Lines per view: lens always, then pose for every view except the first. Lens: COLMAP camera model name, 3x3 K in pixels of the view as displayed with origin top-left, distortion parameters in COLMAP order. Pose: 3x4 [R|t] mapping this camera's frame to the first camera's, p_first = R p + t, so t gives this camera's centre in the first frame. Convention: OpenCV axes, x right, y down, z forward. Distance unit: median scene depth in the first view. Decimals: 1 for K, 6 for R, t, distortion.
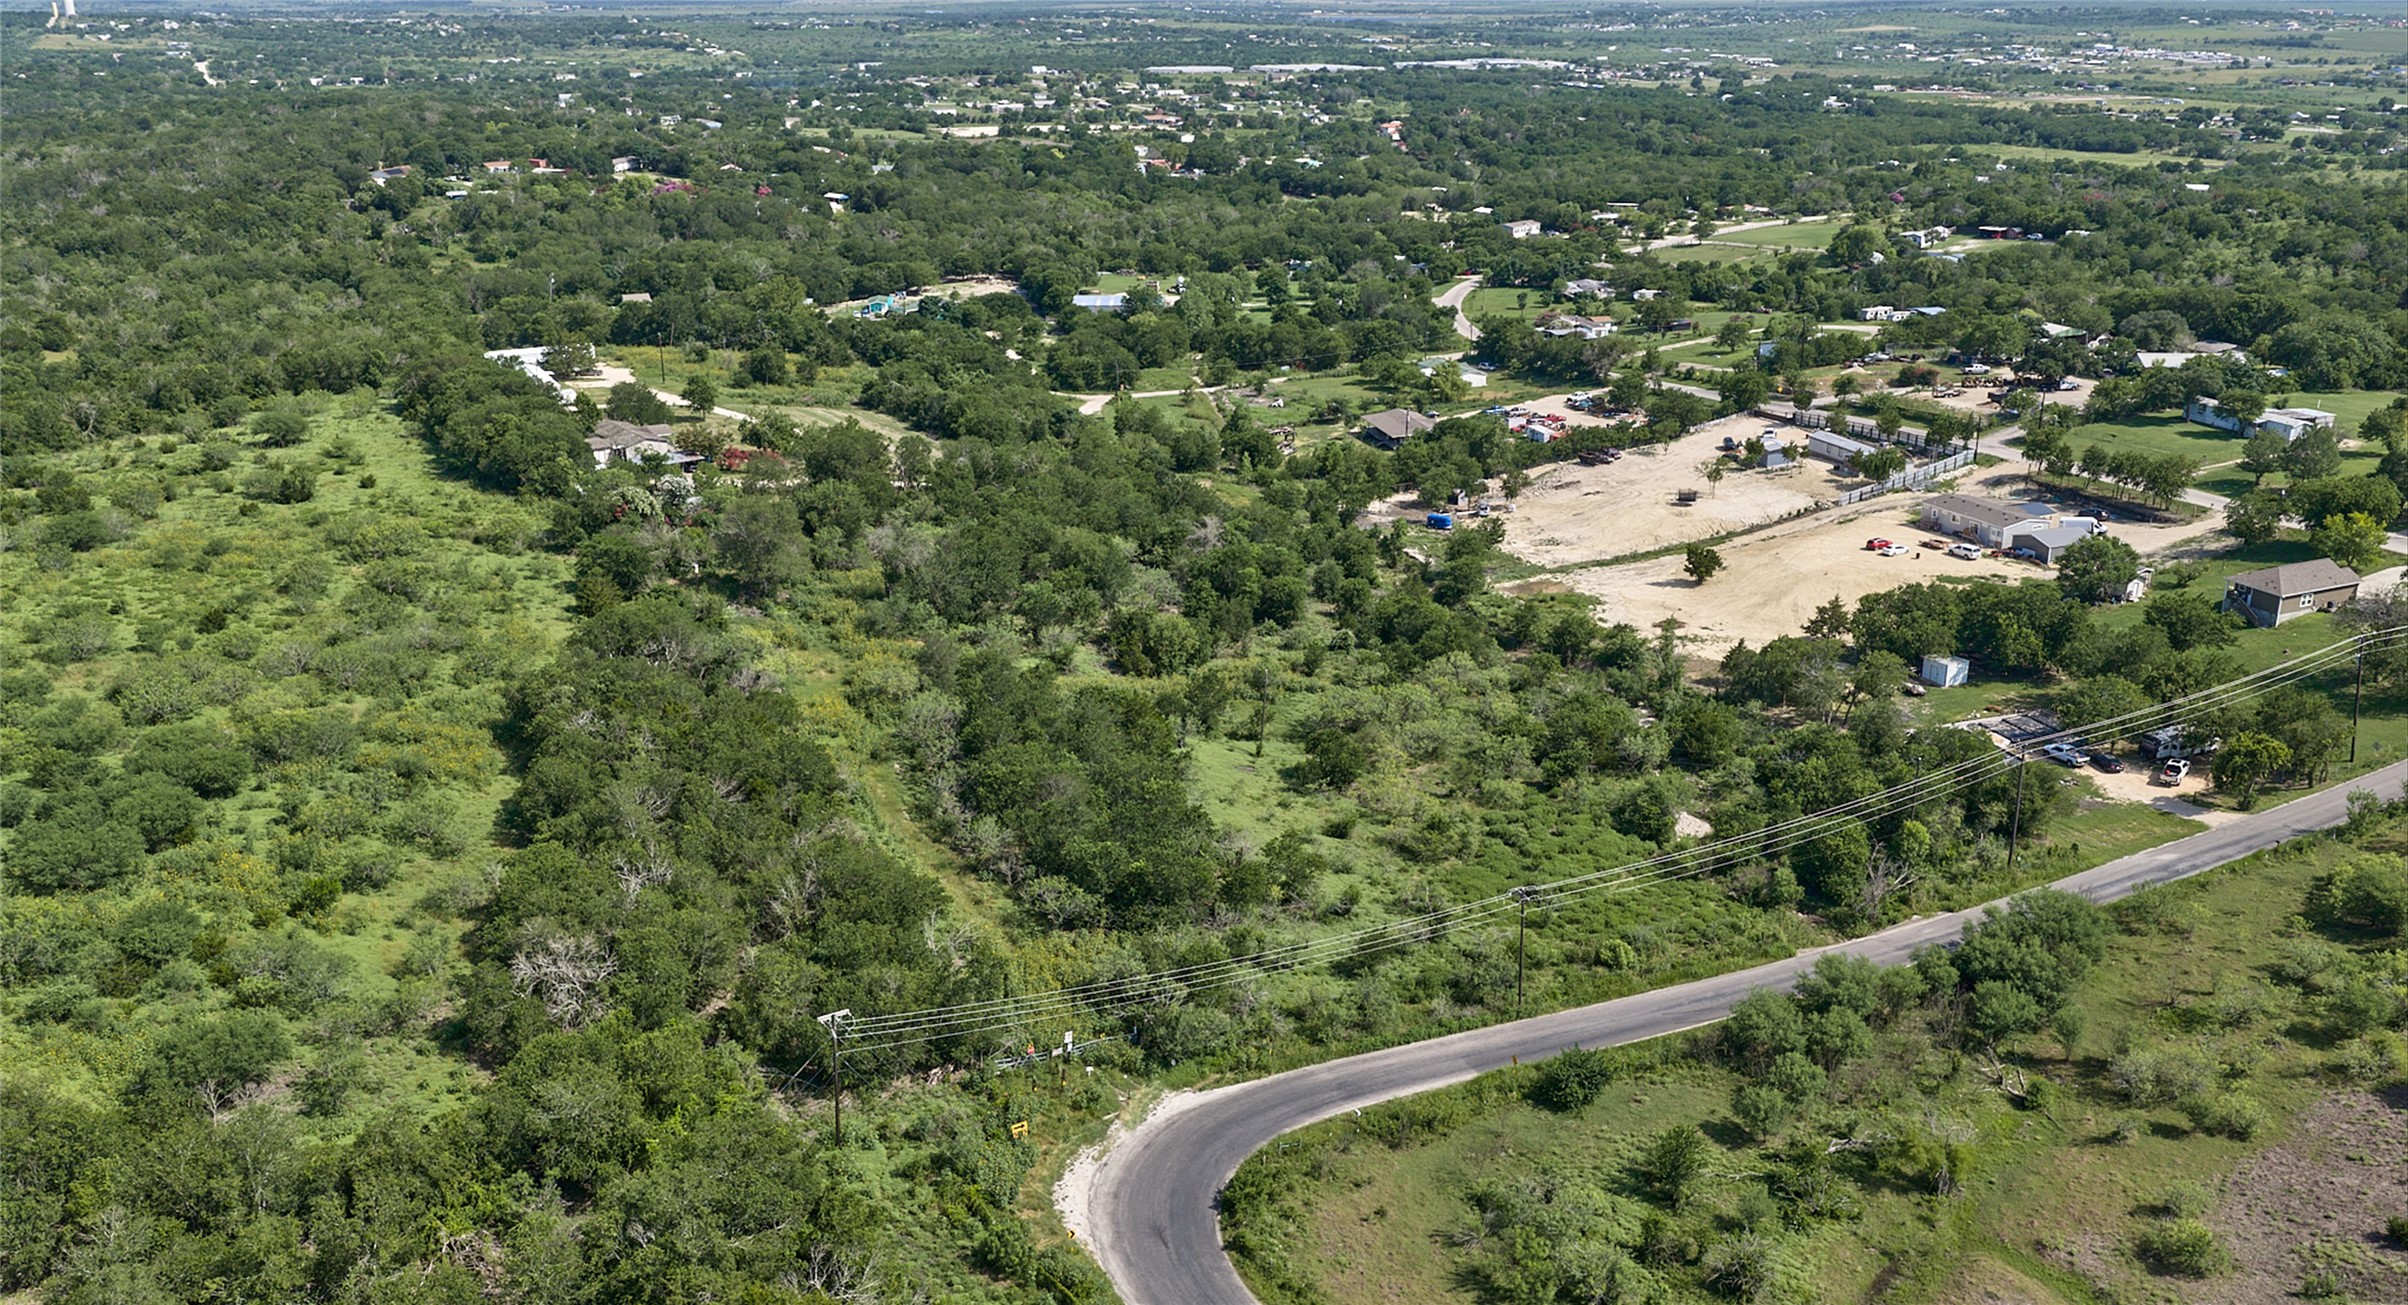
lens RADIAL K [[1985.8, 0, 1218.2], [0, 1985.8, 653.9], [0, 0, 1]] dist [0.016252, -0.023714]
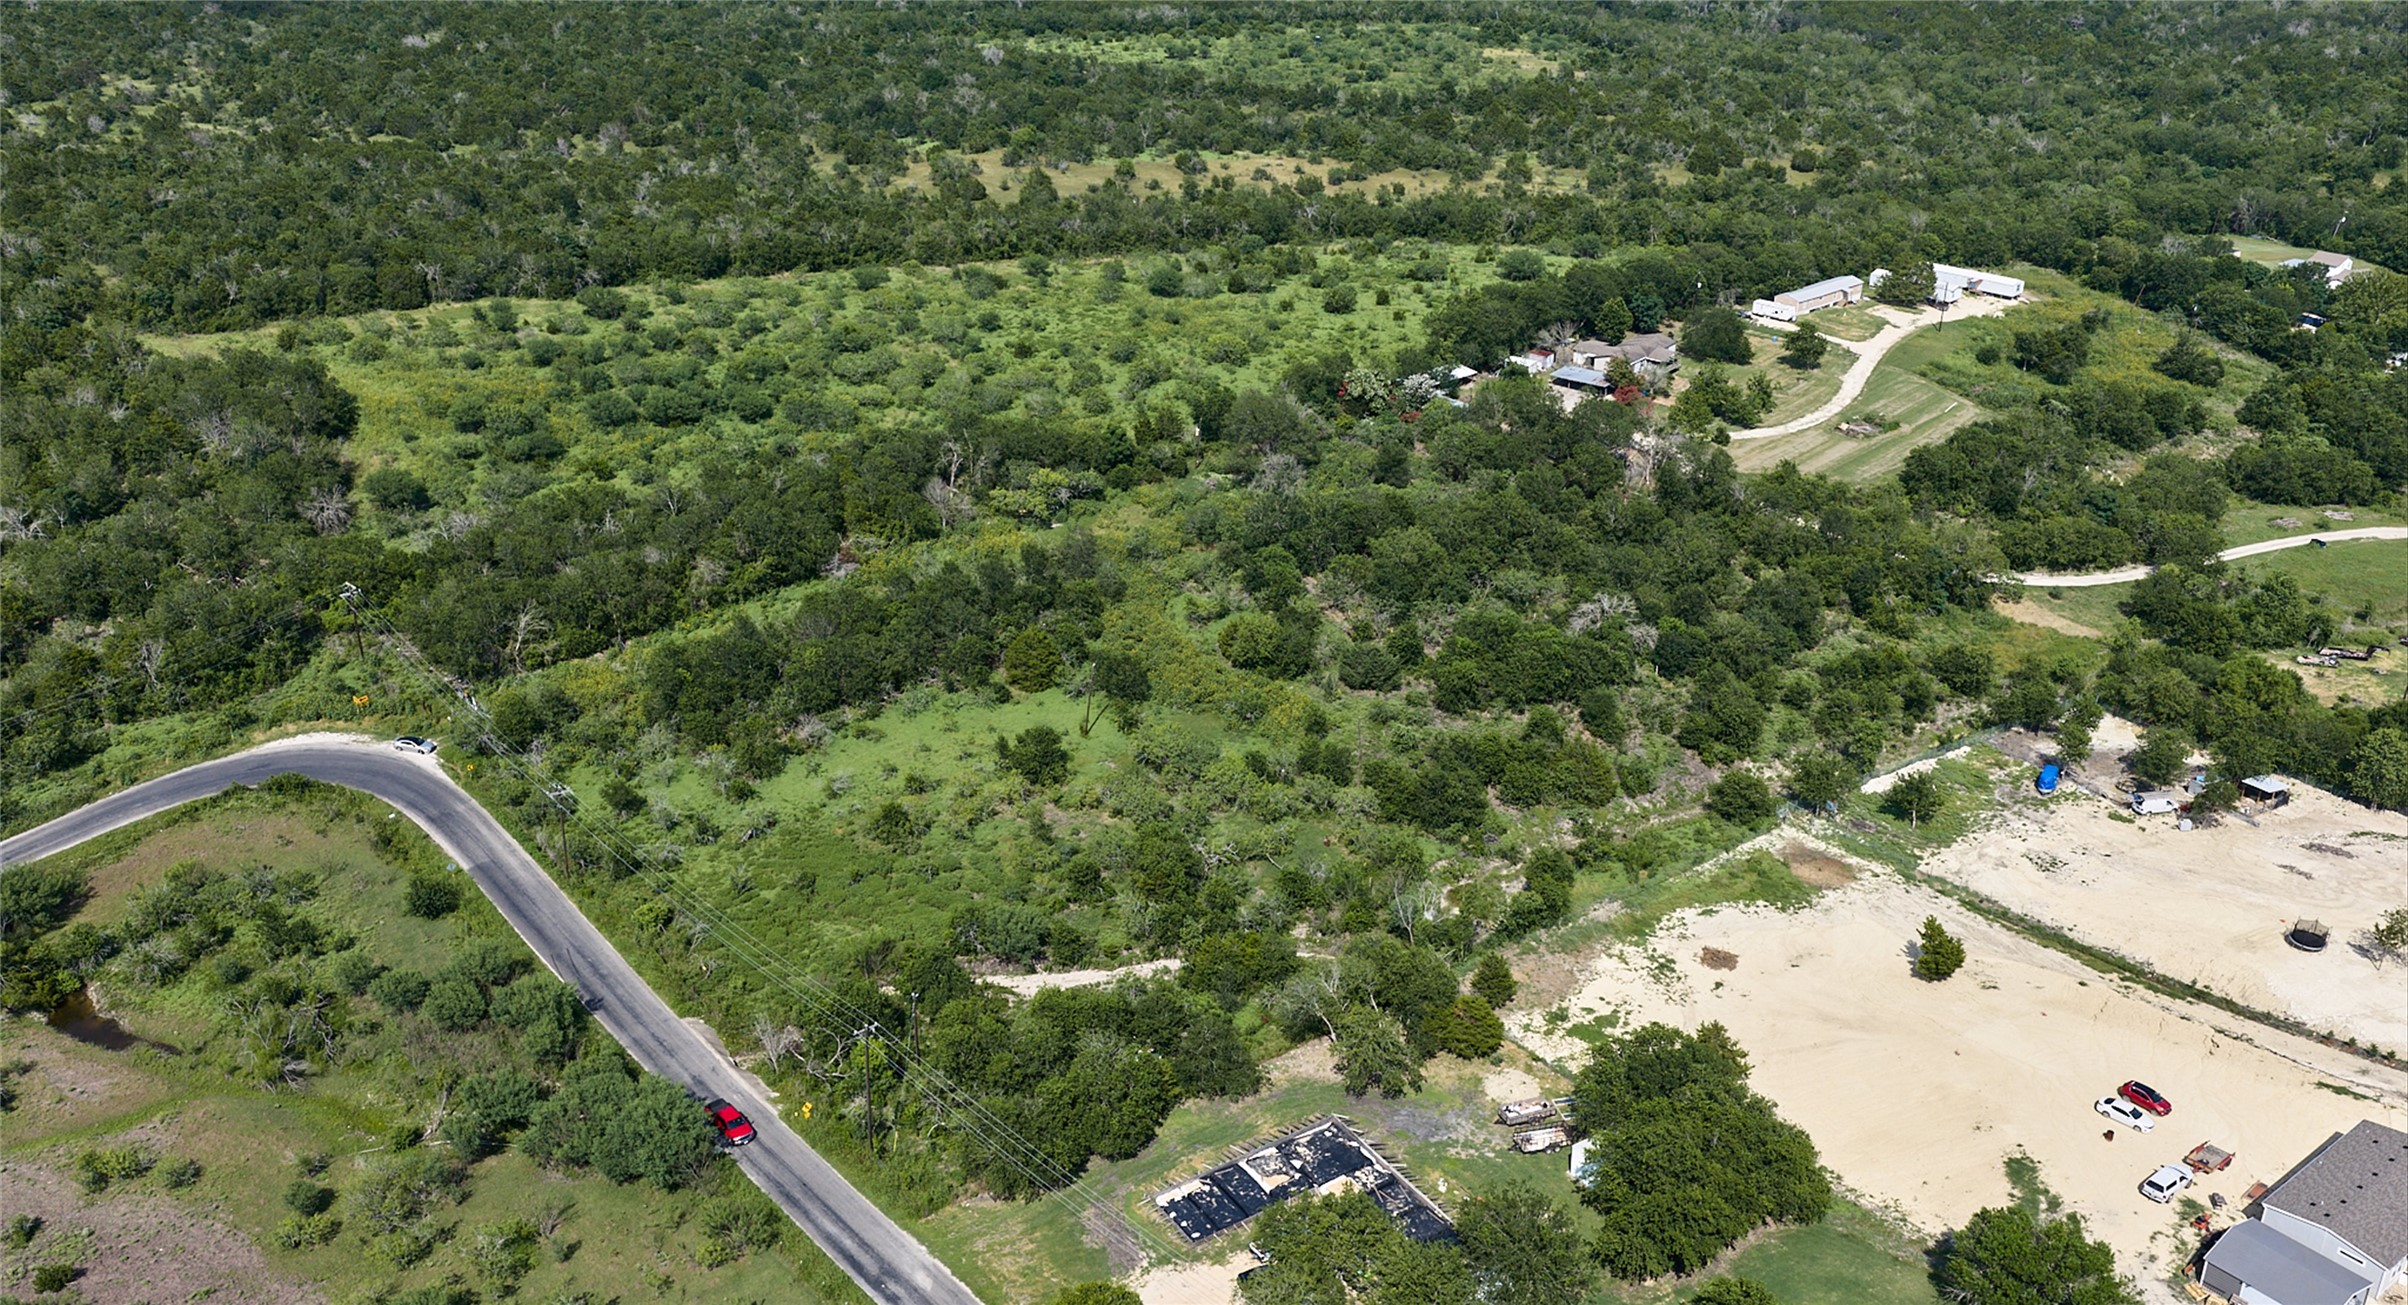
lens RADIAL K [[1985.8, 0, 1218.2], [0, 1985.8, 653.9], [0, 0, 1]] dist [0.016252, -0.023714]
pose [[0.238834, 0.411588, -0.879519, 0.648663], [-0.322872, 0.887858, 0.327815, -0.244532], [0.915812, 0.205678, 0.344941, 0.463378]]
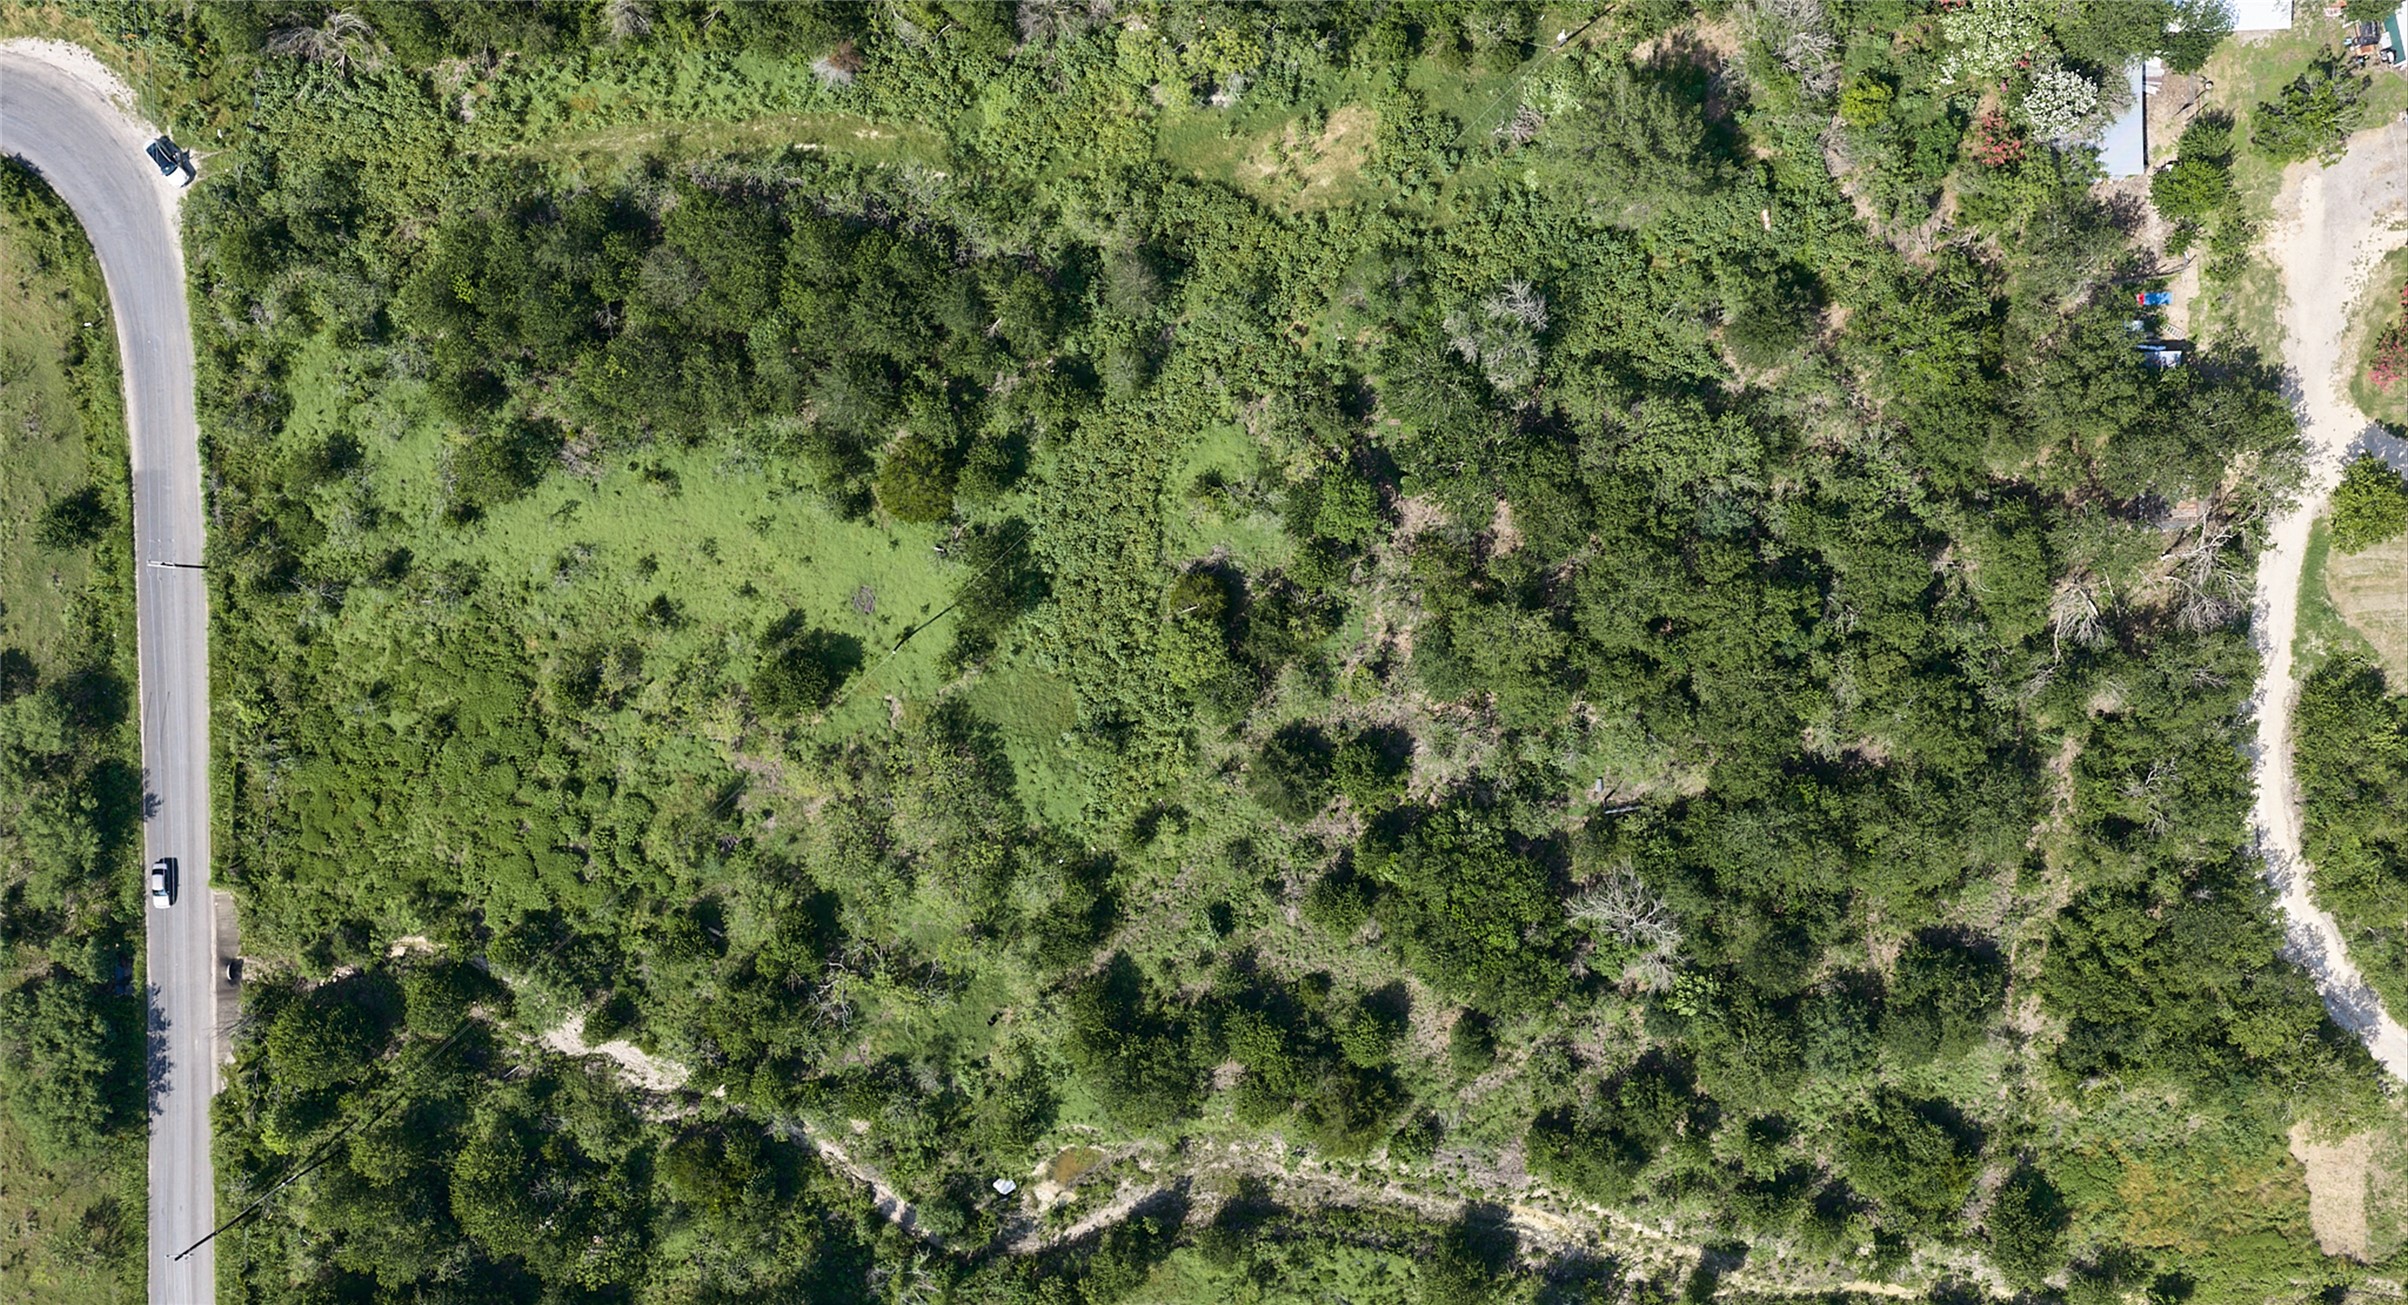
lens RADIAL K [[1985.8, 0, 1218.2], [0, 1985.8, 653.9], [0, 0, 1]] dist [0.016252, -0.023714]
pose [[-0.428463, 0.903491, -0.011126, -0.013576], [-0.298538, -0.129932, 0.945512, -0.506469], [0.852816, 0.408439, 0.325397, 0.572821]]
